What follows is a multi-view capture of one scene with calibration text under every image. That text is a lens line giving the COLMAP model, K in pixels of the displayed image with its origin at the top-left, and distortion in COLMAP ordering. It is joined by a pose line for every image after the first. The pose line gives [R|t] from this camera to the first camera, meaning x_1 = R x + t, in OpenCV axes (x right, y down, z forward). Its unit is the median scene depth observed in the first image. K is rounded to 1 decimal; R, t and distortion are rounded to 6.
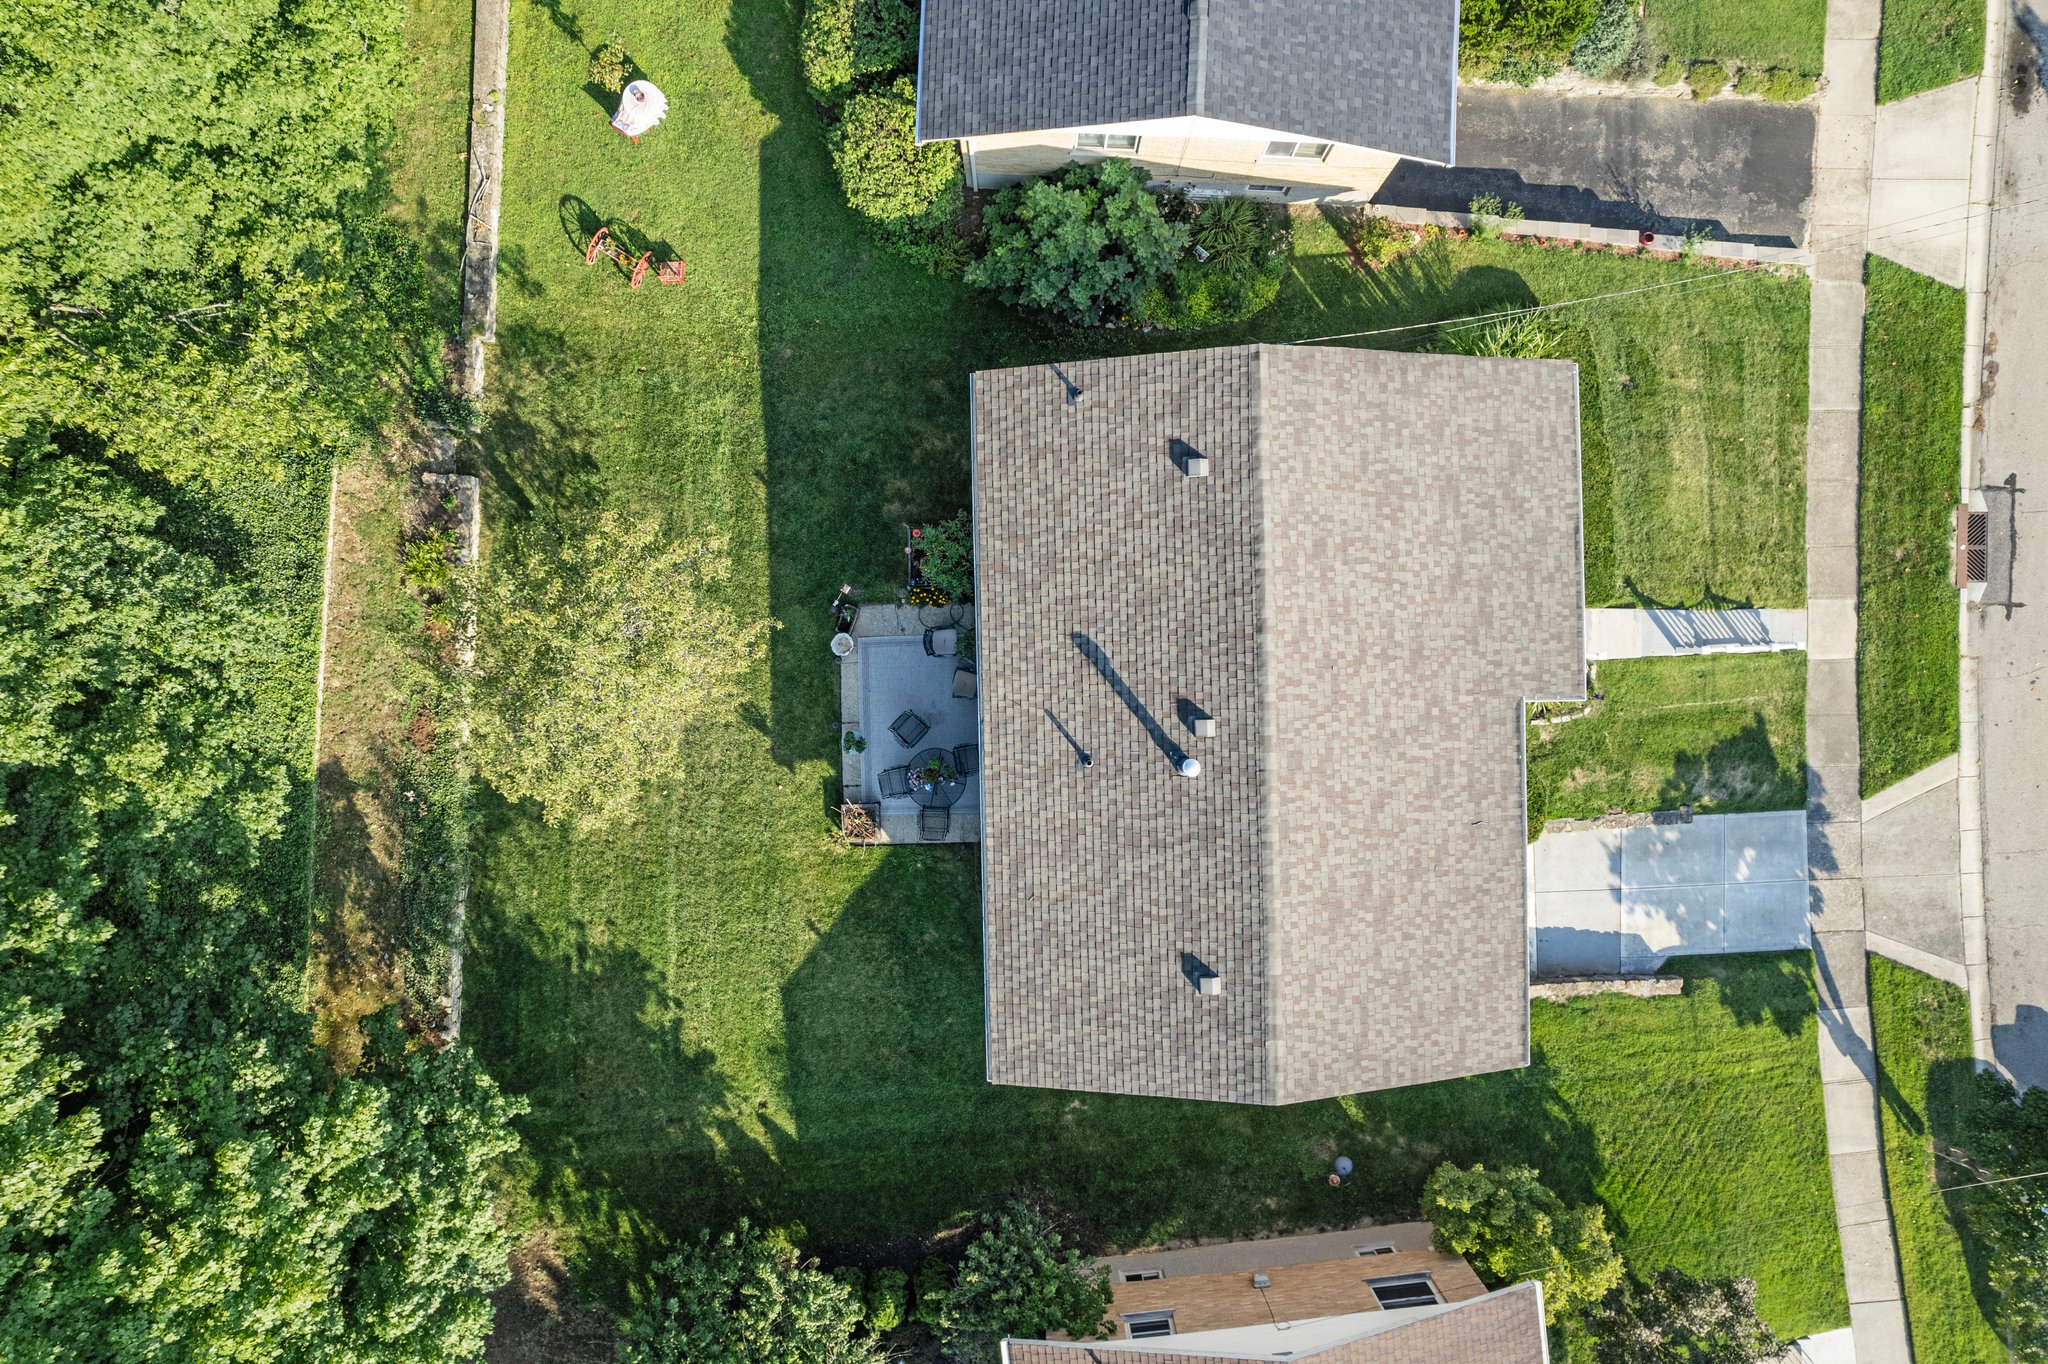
lens RADIAL K [[1321.2, 0, 1024.0], [0, 1321.2, 682.0], [0, 0, 1]] dist [-0.070811, 0.073268]
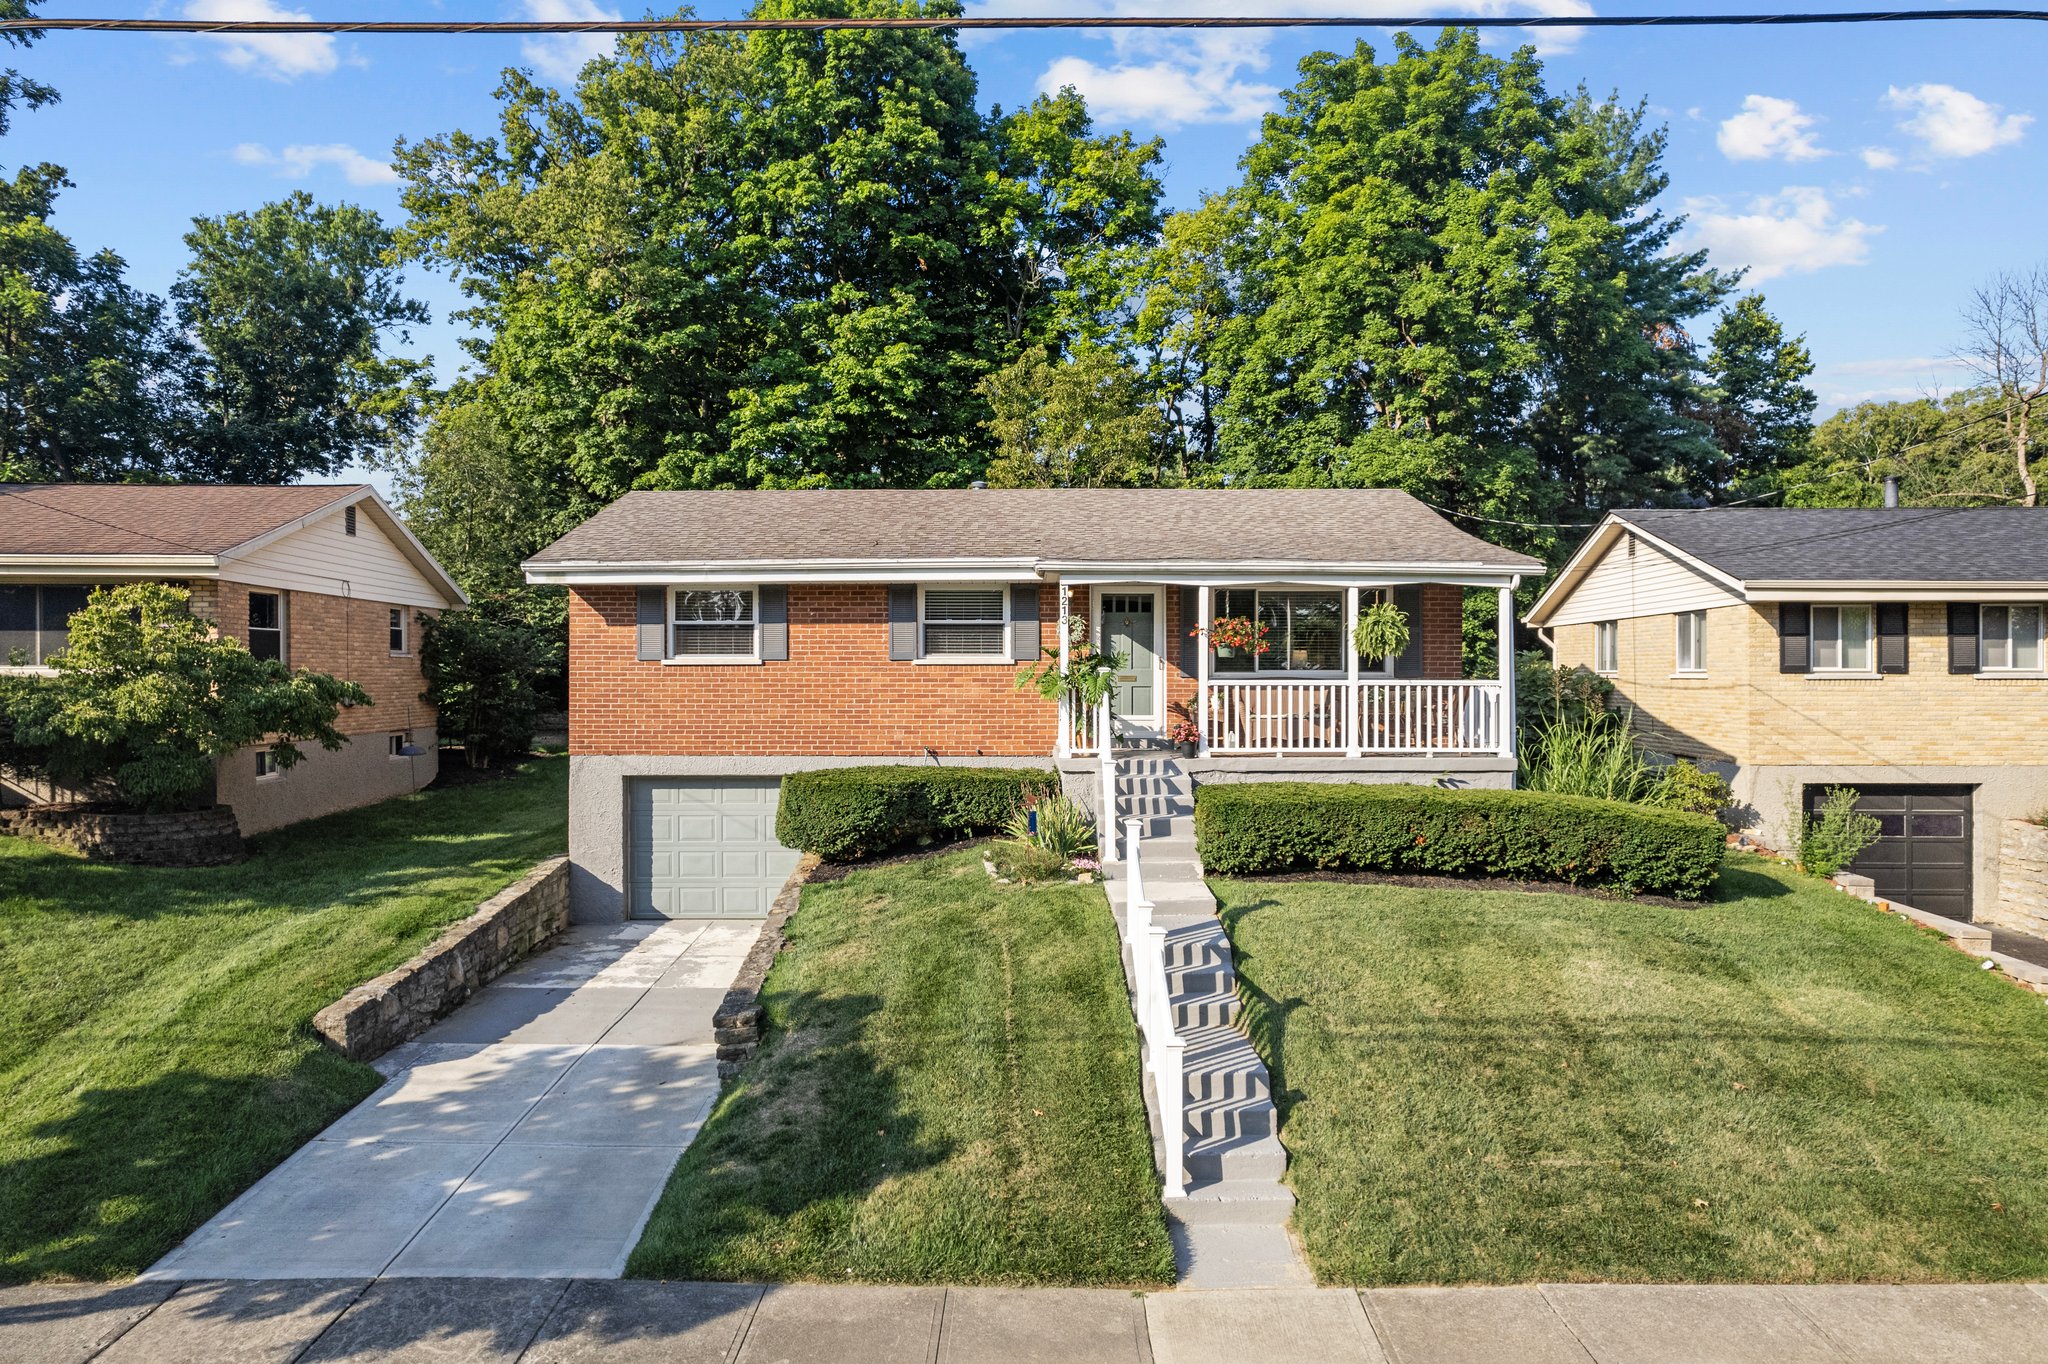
lens RADIAL K [[1321.2, 0, 1024.0], [0, 1321.2, 682.0], [0, 0, 1]] dist [-0.070811, 0.073268]
pose [[-0.021110, 0.002296, -0.999775, 0.891922], [-0.999761, -0.005725, 0.021097, 0.003618], [-0.005676, 0.999981, 0.002416, 0.869181]]
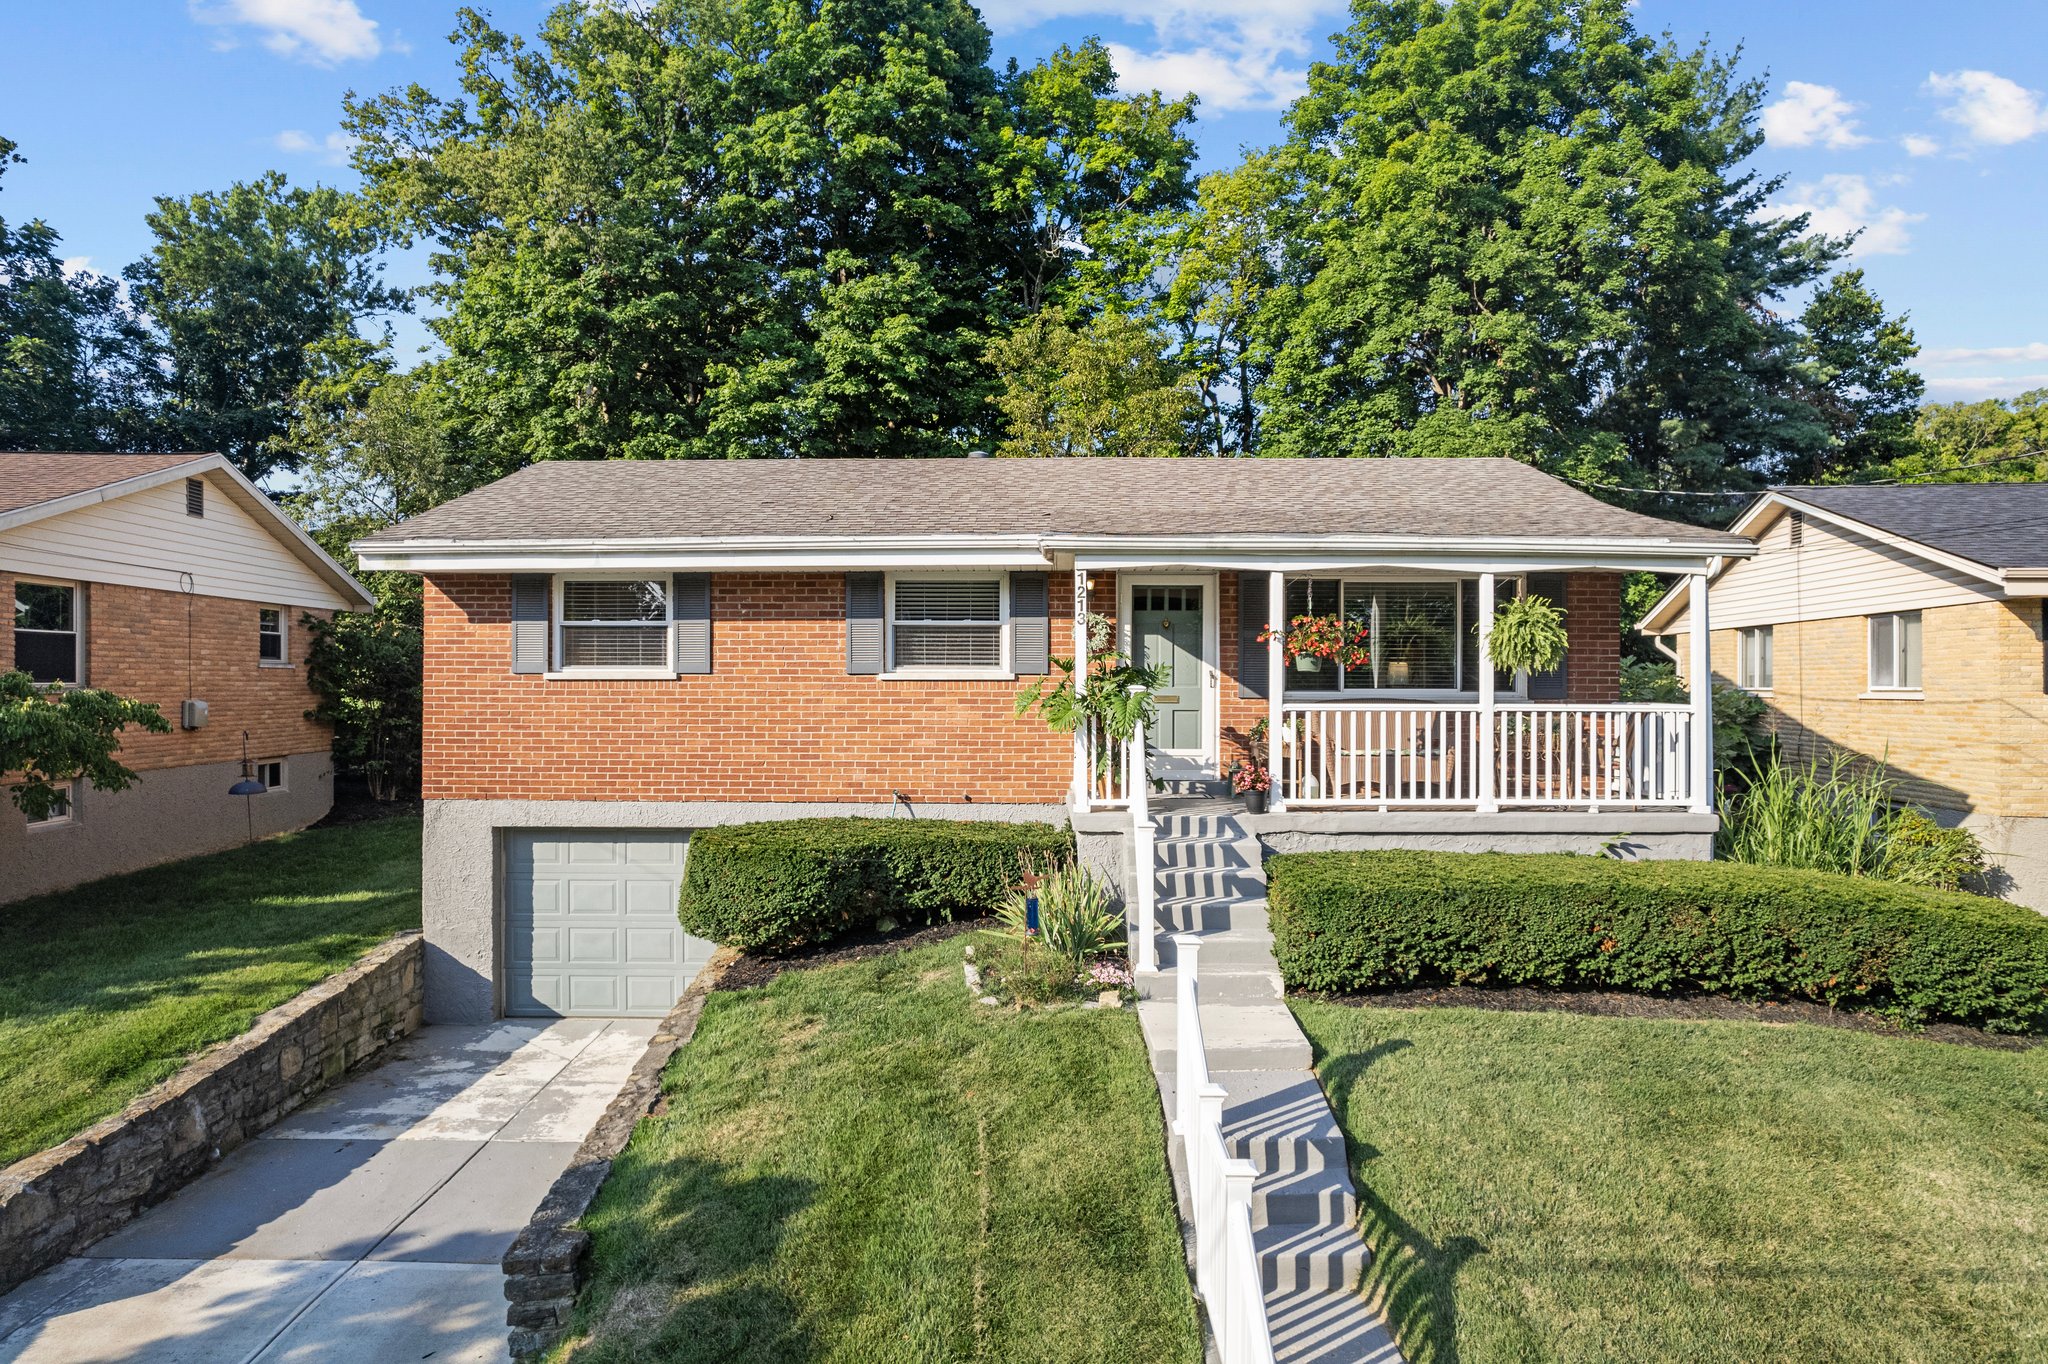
lens RADIAL K [[1321.2, 0, 1024.0], [0, 1321.2, 682.0], [0, 0, 1]] dist [-0.070811, 0.073268]
pose [[-0.039621, -0.006263, -0.999195, 0.736607], [-0.999182, -0.007851, 0.039670, -0.000157], [-0.008094, 0.999950, -0.005947, 0.865916]]
